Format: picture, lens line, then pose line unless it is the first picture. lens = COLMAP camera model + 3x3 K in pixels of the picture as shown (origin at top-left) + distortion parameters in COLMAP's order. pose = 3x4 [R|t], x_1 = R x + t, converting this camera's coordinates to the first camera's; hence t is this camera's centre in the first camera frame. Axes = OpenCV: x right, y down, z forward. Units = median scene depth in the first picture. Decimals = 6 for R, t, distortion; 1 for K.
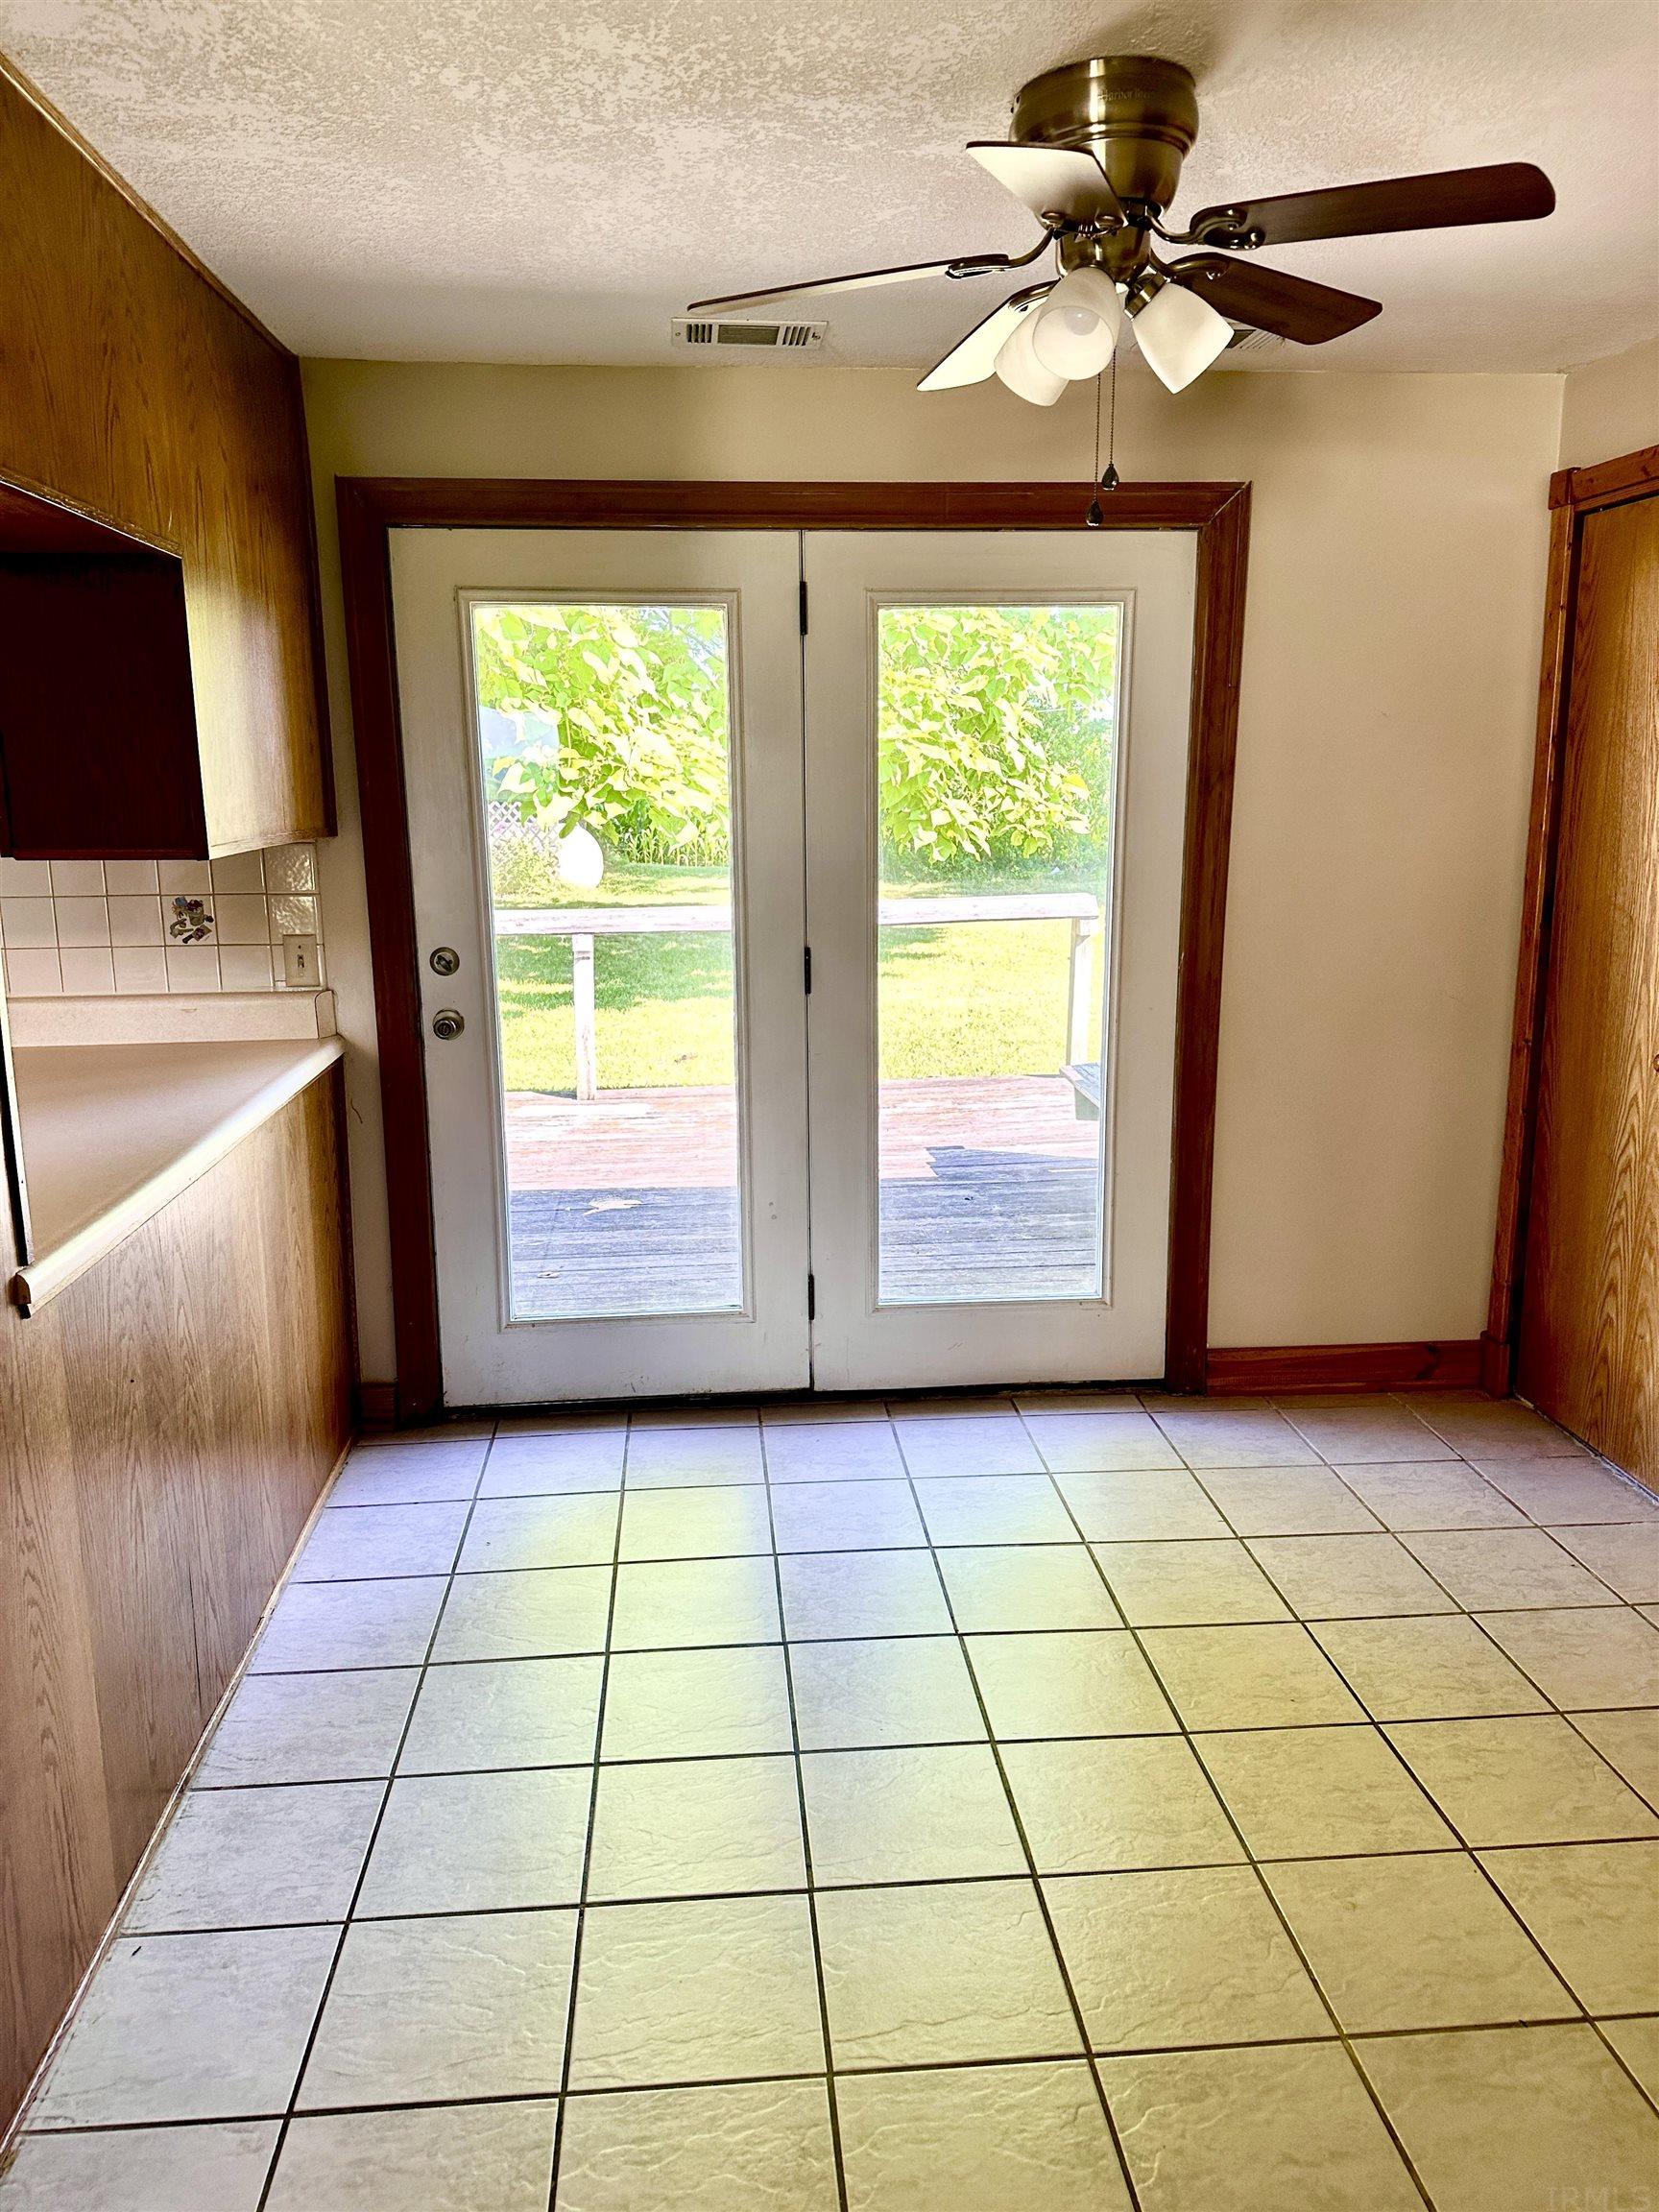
lens RADIAL K [[1589.1, 0, 829.3], [0, 1589.1, 1078.6], [0, 0, 1]] dist [0.010335, 0.001502]
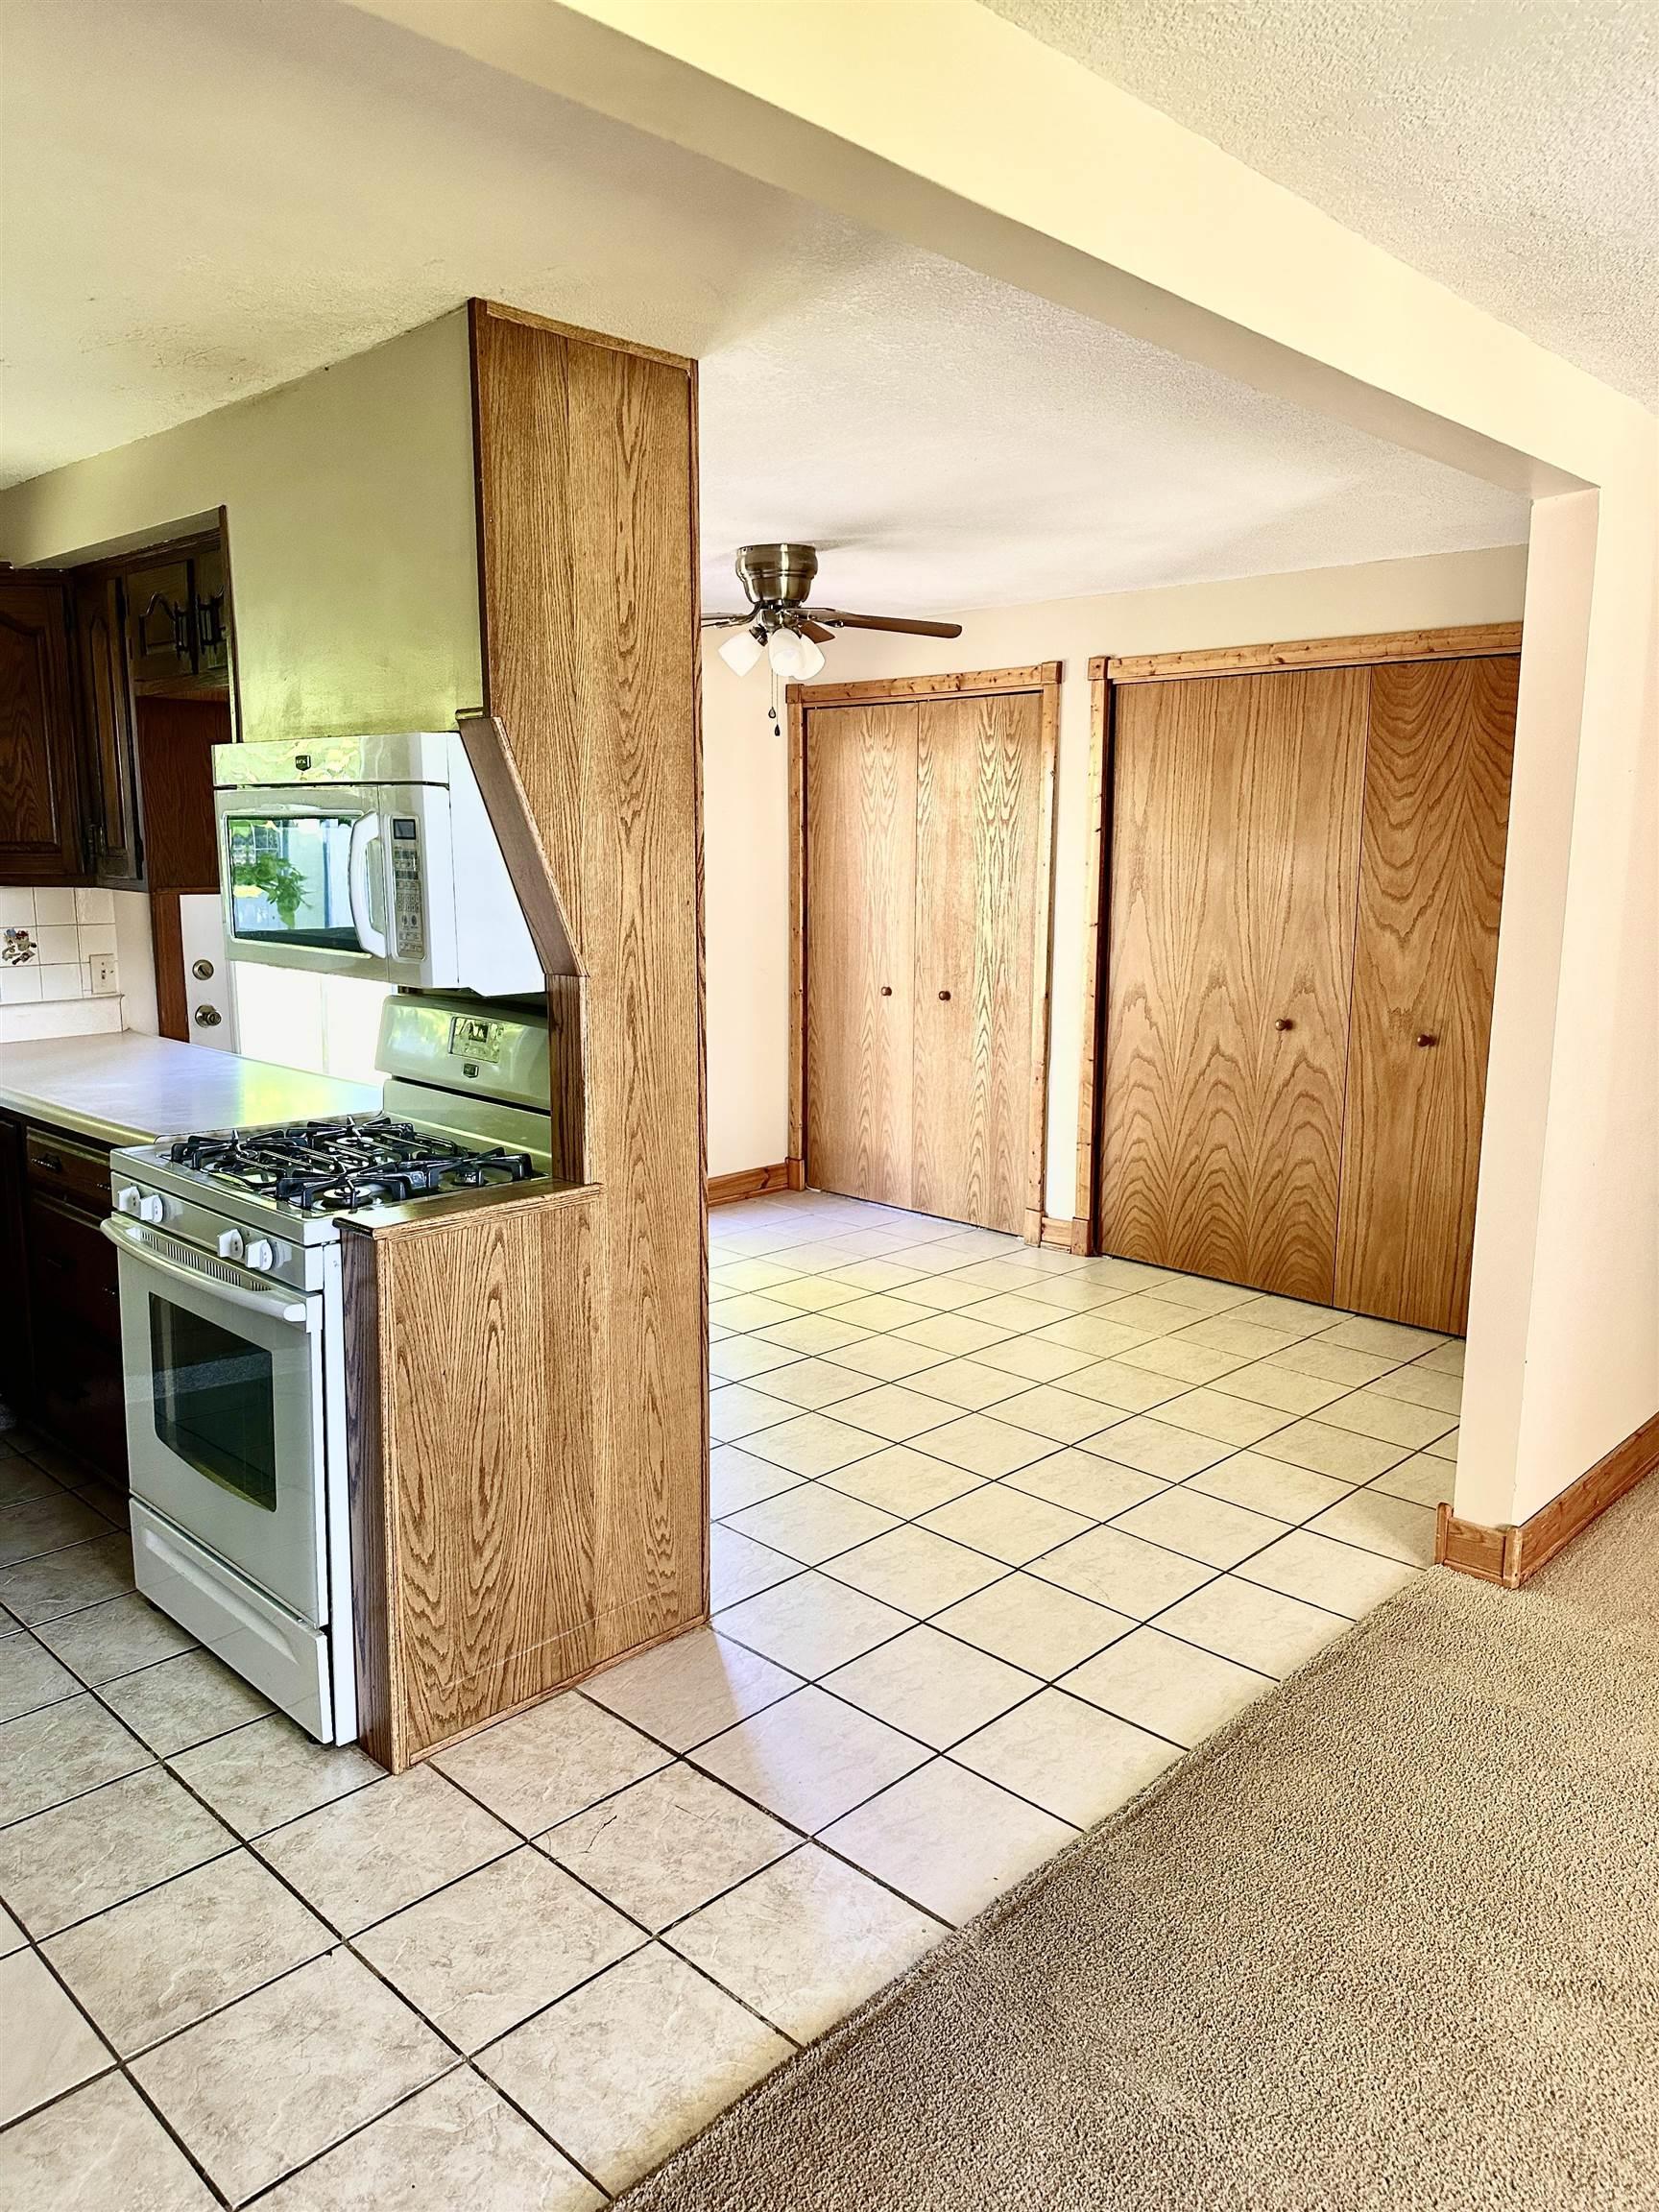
lens RADIAL K [[1534.0, 0, 835.9], [0, 1534.0, 1094.4], [0, 0, 1]] dist [0.170881, -0.321704]
pose [[0.763210, -0.107604, 0.637127, -0.729634], [0.120229, 0.992466, 0.023595, 0.062879], [-0.634866, 0.058593, 0.770397, -0.419178]]
